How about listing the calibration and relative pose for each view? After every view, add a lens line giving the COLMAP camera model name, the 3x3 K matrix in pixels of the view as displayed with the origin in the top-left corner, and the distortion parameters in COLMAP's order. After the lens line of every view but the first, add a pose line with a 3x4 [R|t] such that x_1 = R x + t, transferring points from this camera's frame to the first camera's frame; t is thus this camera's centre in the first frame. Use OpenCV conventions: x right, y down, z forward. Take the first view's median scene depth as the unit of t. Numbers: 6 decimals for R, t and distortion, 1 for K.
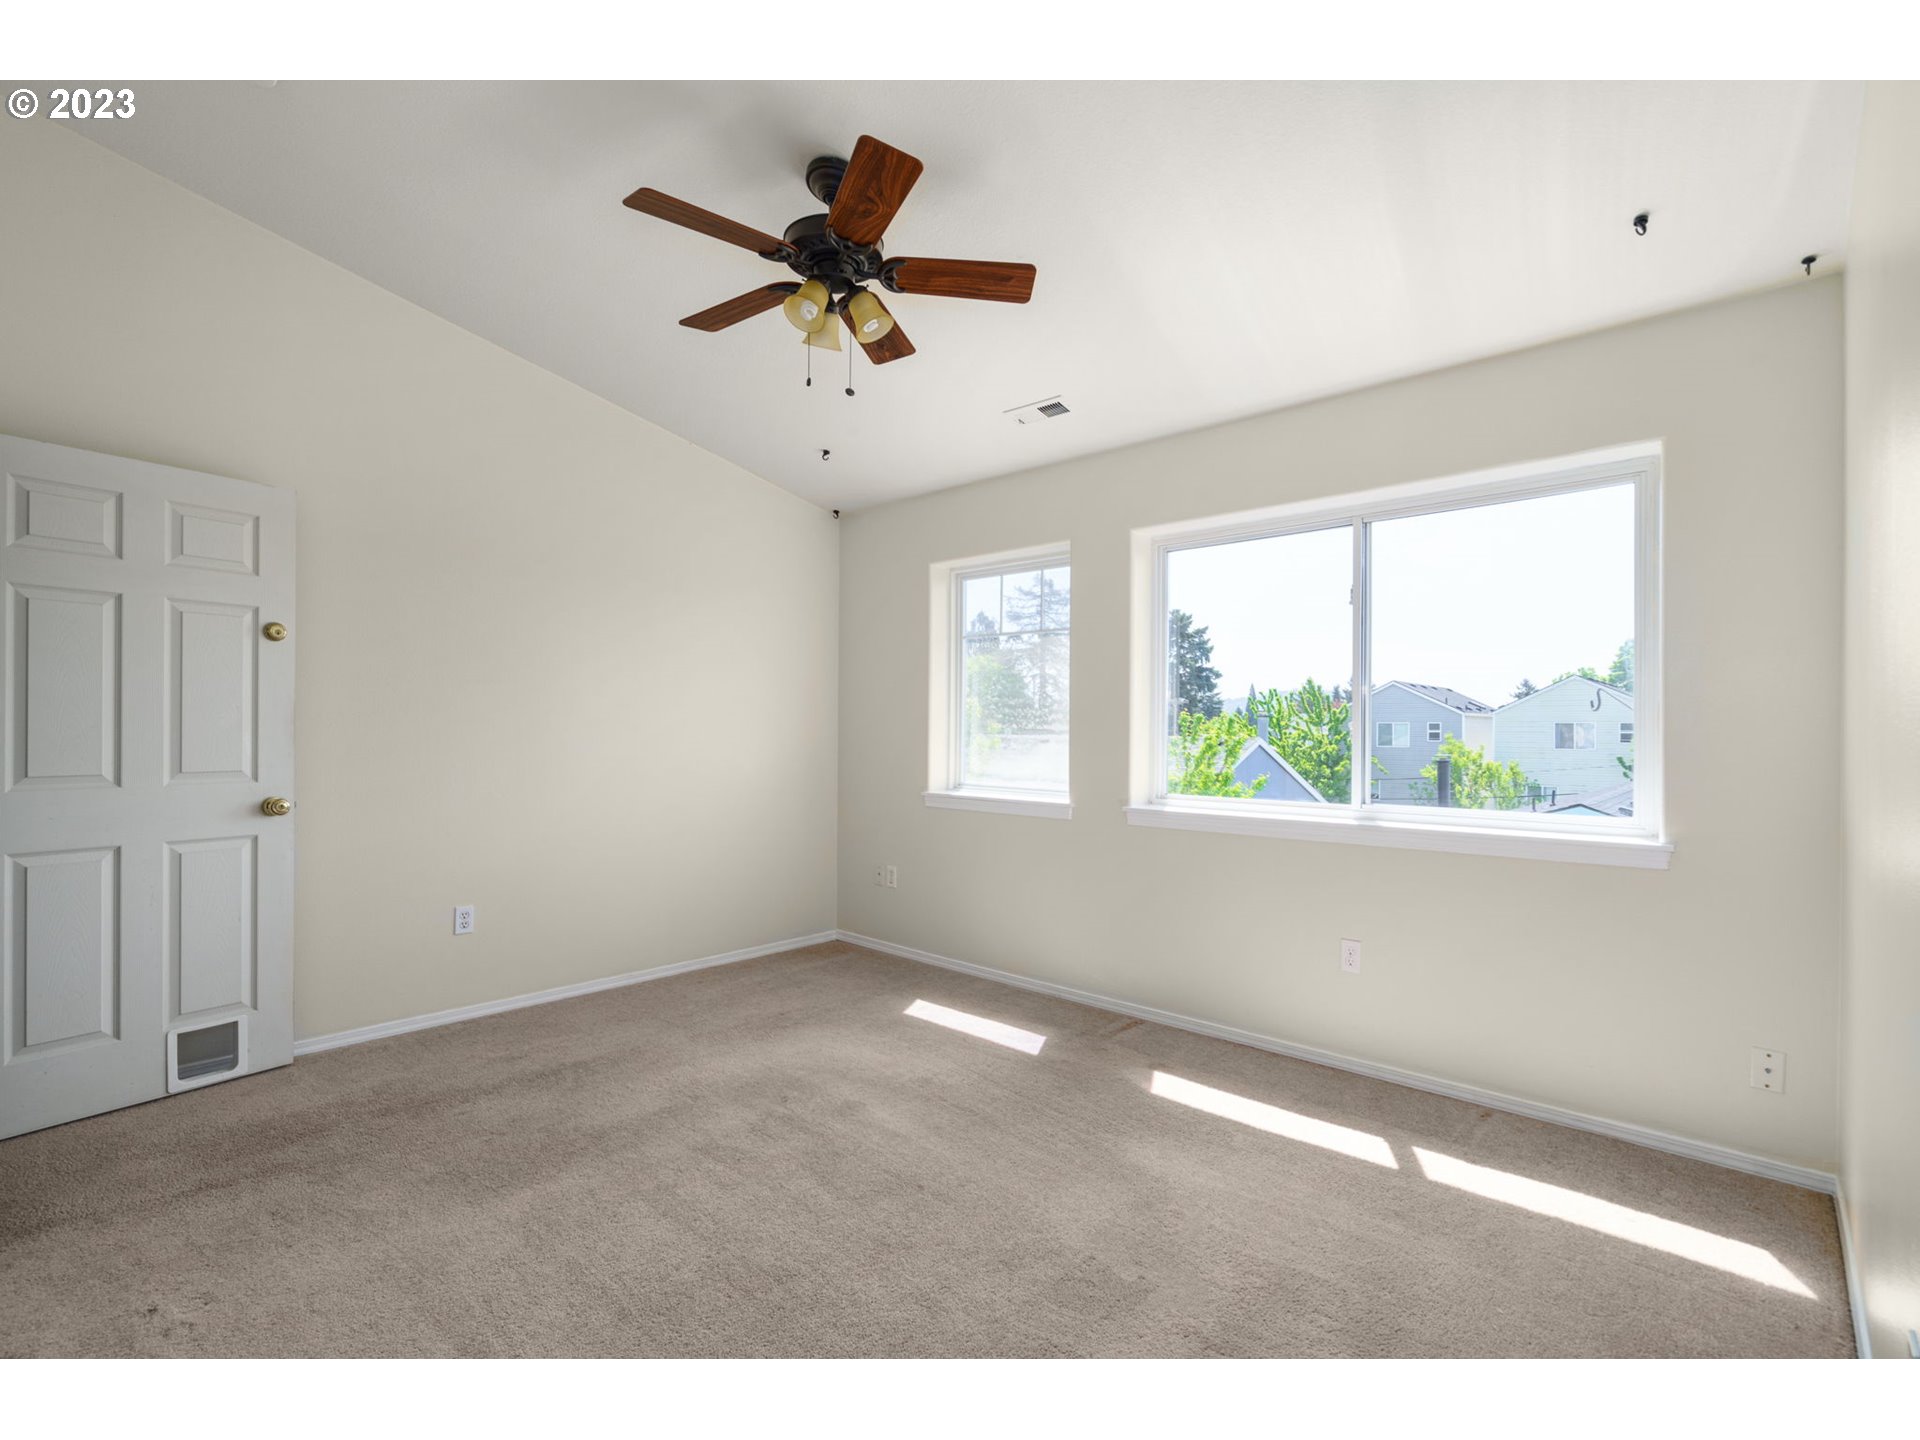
lens RADIAL K [[904.7, 0, 960.0], [0, 904.7, 720.0], [0, 0, 1]] dist [0.001066, -0.000056]
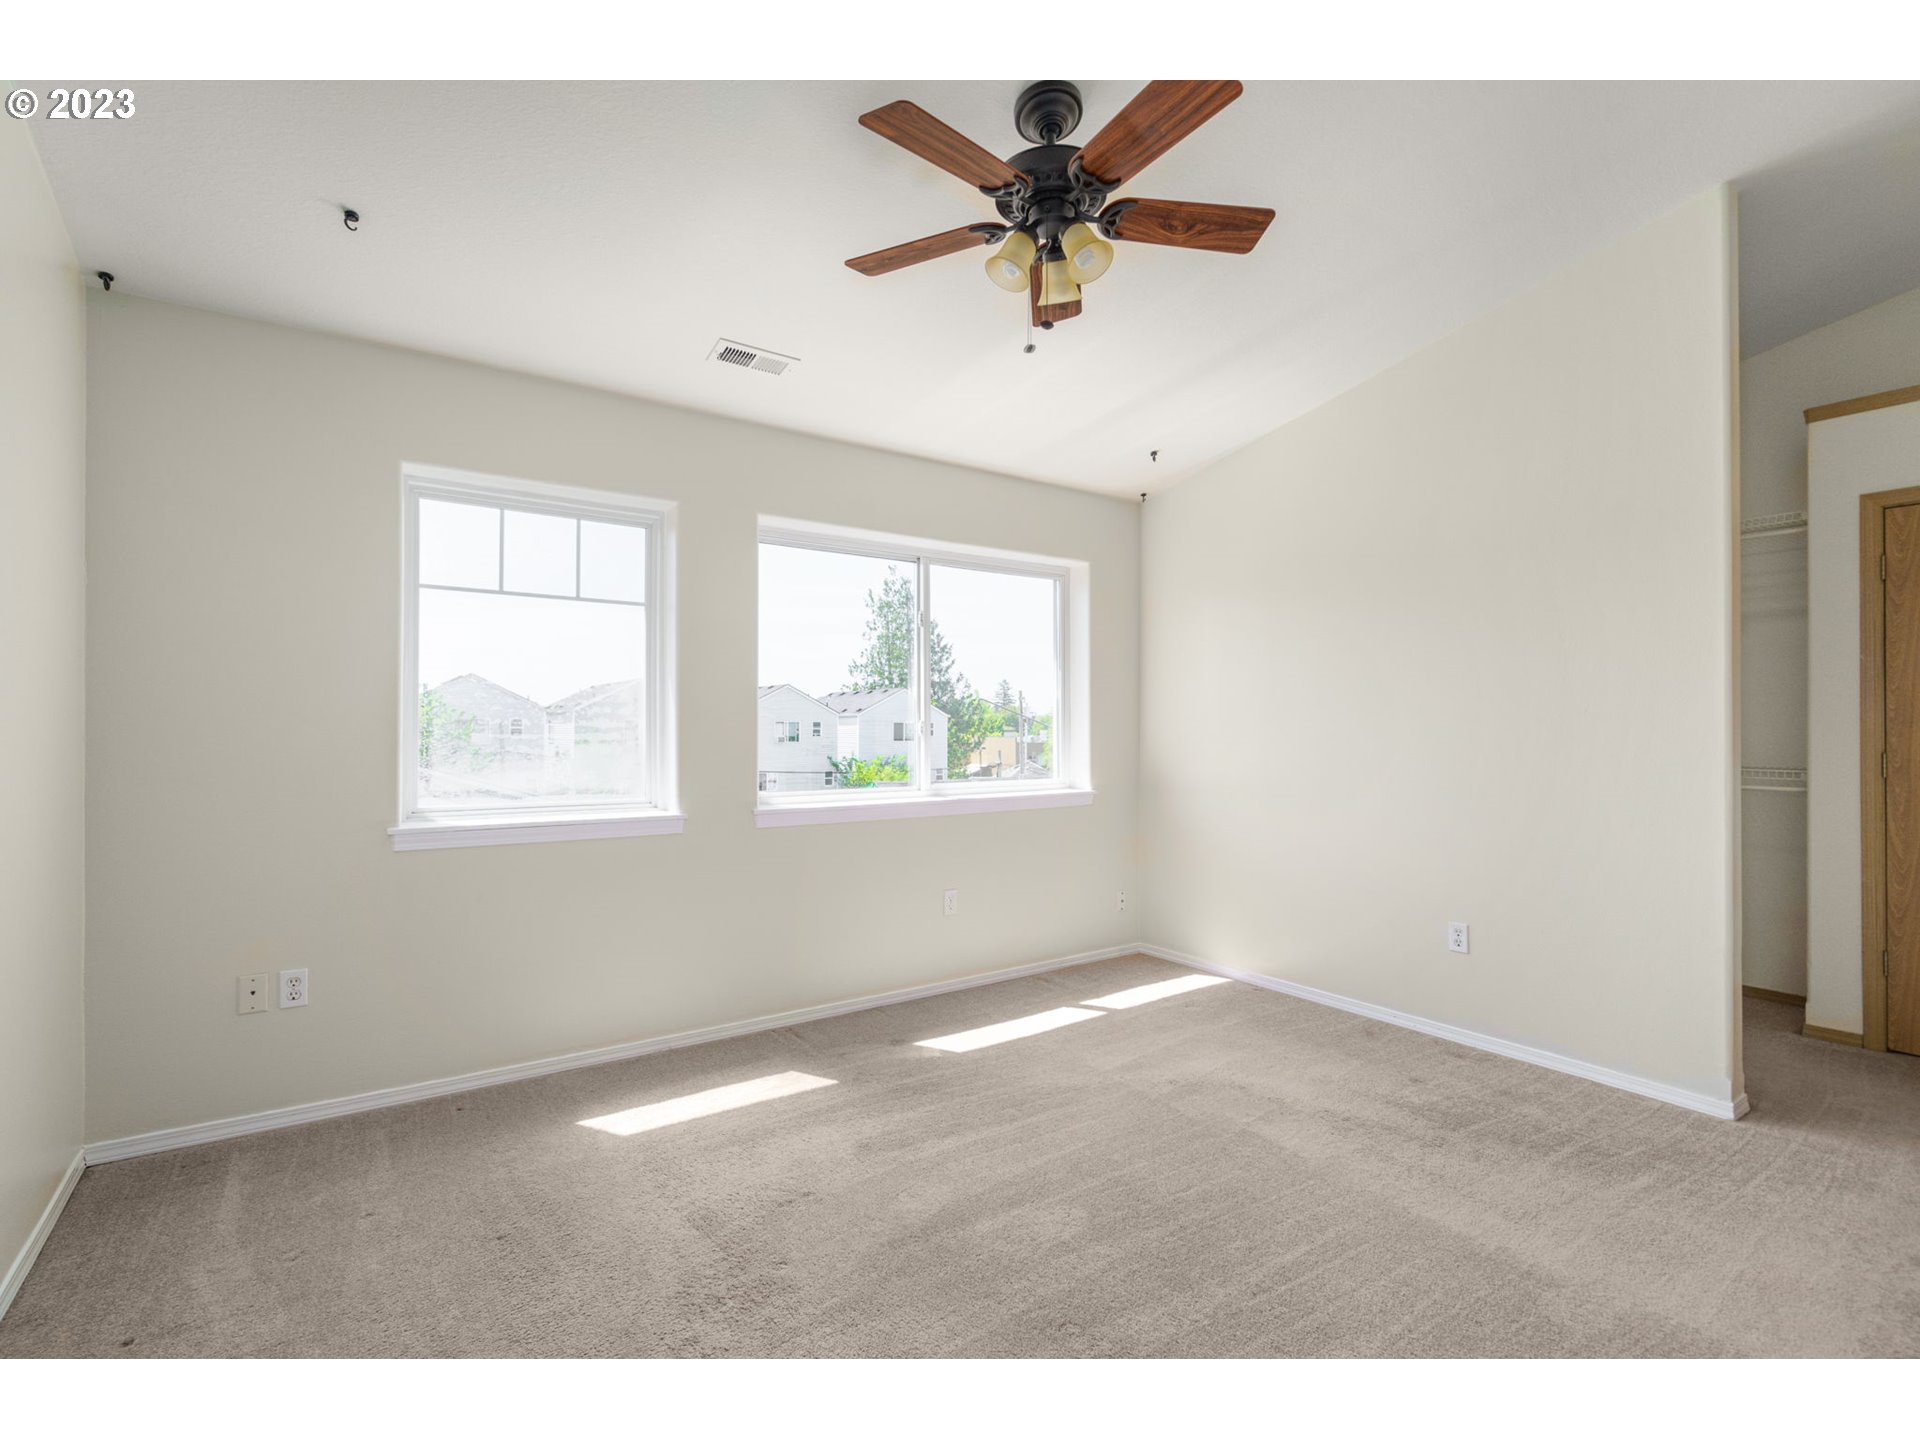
lens RADIAL K [[904.7, 0, 960.0], [0, 904.7, 720.0], [0, 0, 1]] dist [0.001066, -0.000056]
pose [[0.203307, -0.000611, 0.979115, -0.742963], [-0.011847, 0.999925, 0.003084, -0.001948], [-0.979043, -0.012227, 0.203285, 0.654094]]
